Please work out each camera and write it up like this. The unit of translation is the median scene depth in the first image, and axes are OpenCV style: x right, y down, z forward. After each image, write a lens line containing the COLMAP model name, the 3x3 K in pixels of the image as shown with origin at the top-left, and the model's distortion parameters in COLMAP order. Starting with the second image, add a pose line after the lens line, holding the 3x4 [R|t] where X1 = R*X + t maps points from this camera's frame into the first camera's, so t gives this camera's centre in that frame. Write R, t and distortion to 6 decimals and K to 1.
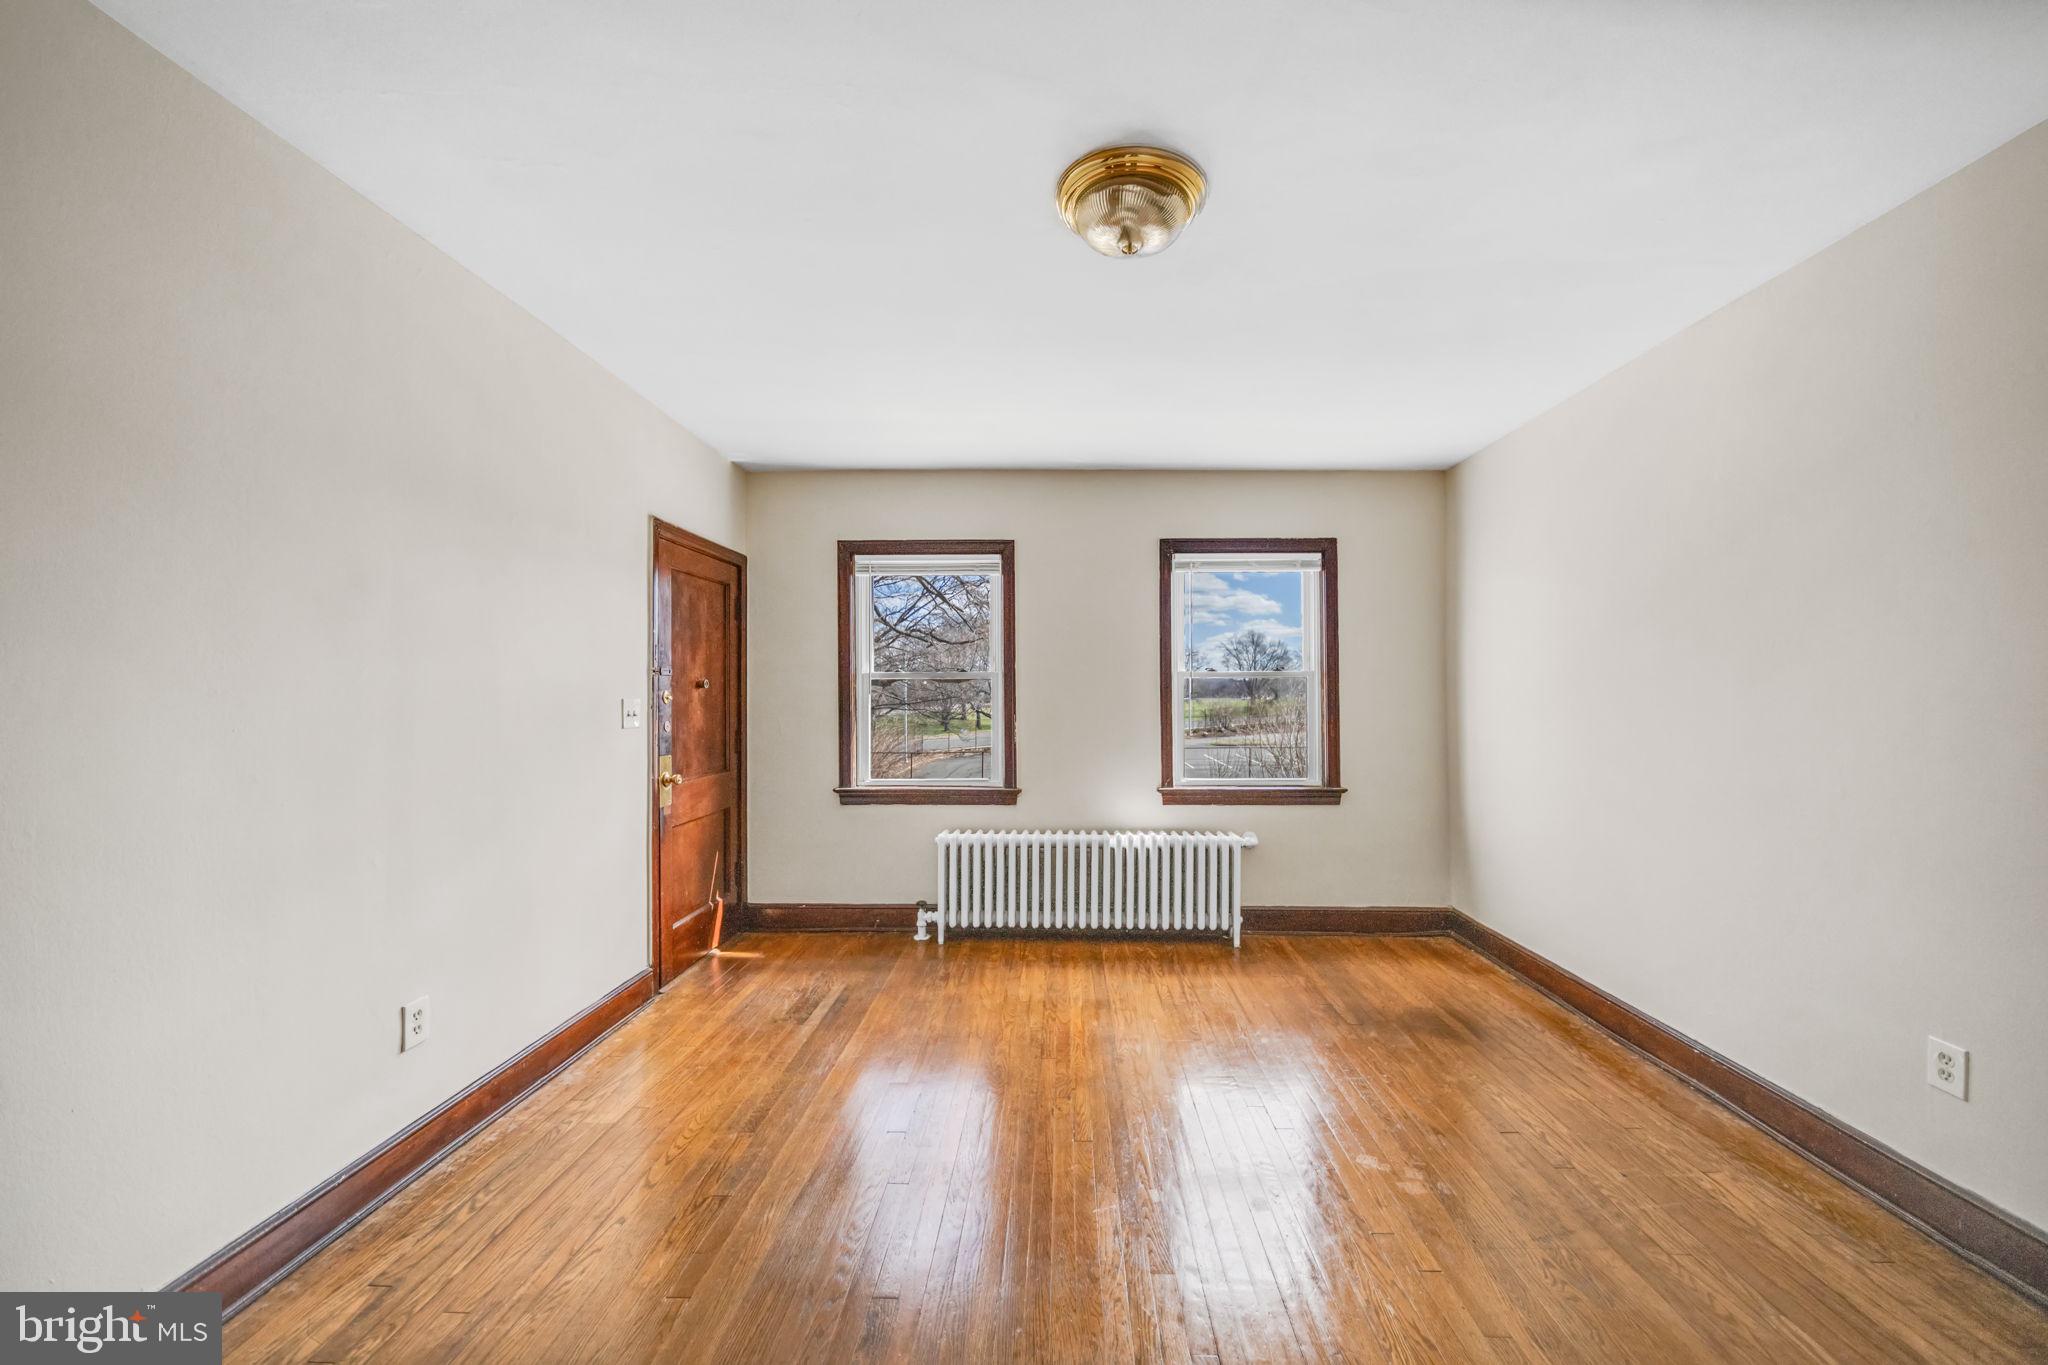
lens RADIAL K [[723.2, 0, 1015.6], [0, 723.2, 687.8], [0, 0, 1]] dist [-0.001289, -0.000077]
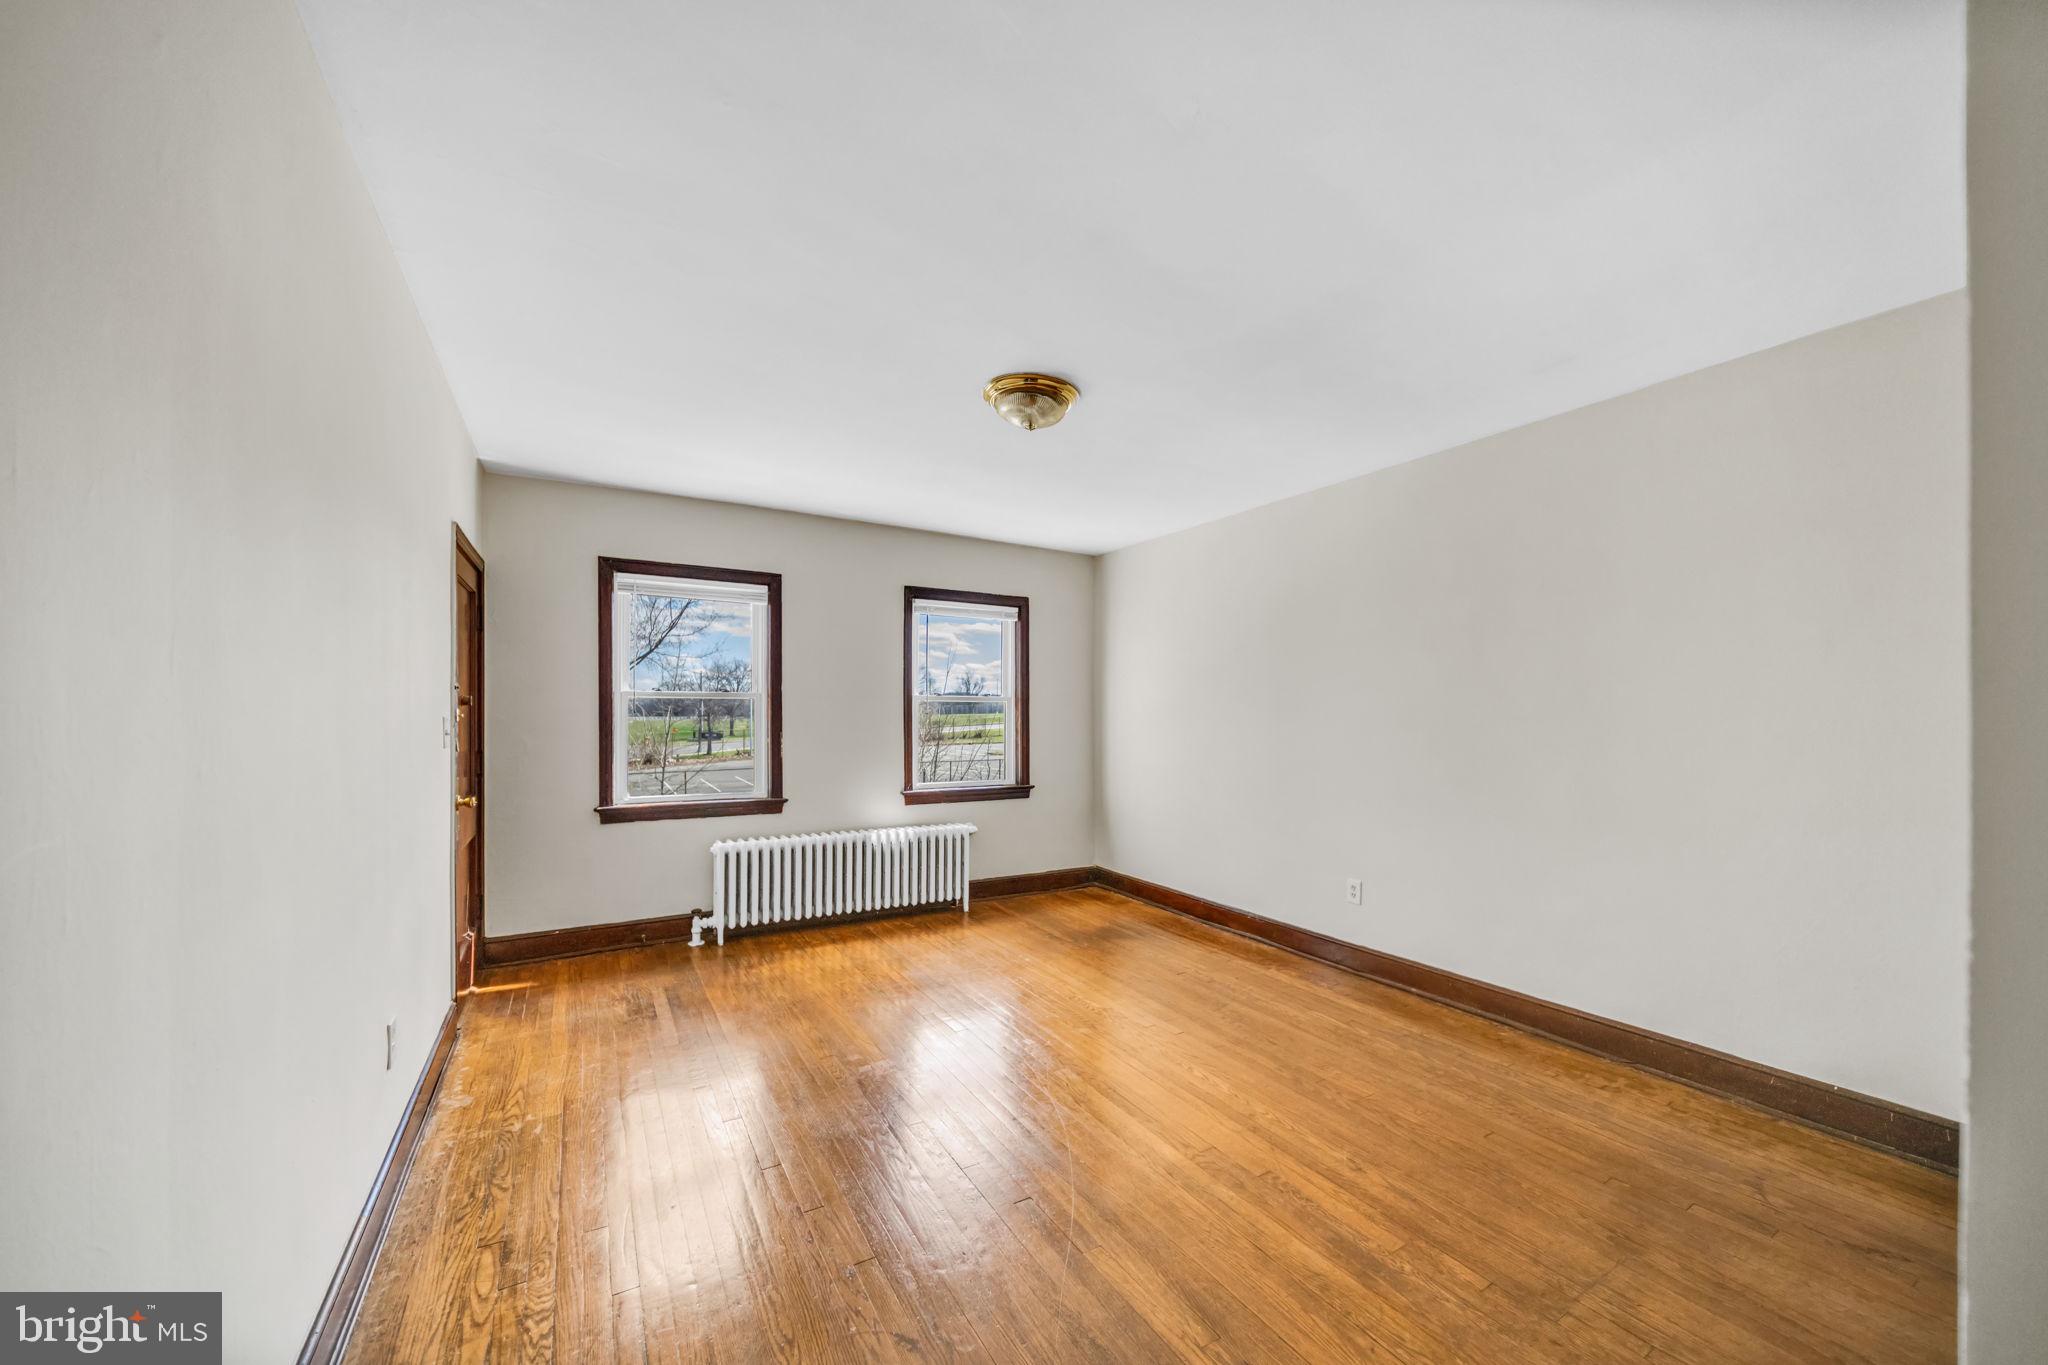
lens RADIAL K [[723.2, 0, 997.9], [0, 723.2, 706.4], [0, 0, 1]] dist [-0.001289, -0.000077]
pose [[0.865945, 0.010625, 0.500027, -0.280541], [-0.012818, 0.999917, 0.000951, -0.007540], [-0.499976, -0.007233, 0.866009, -0.132271]]
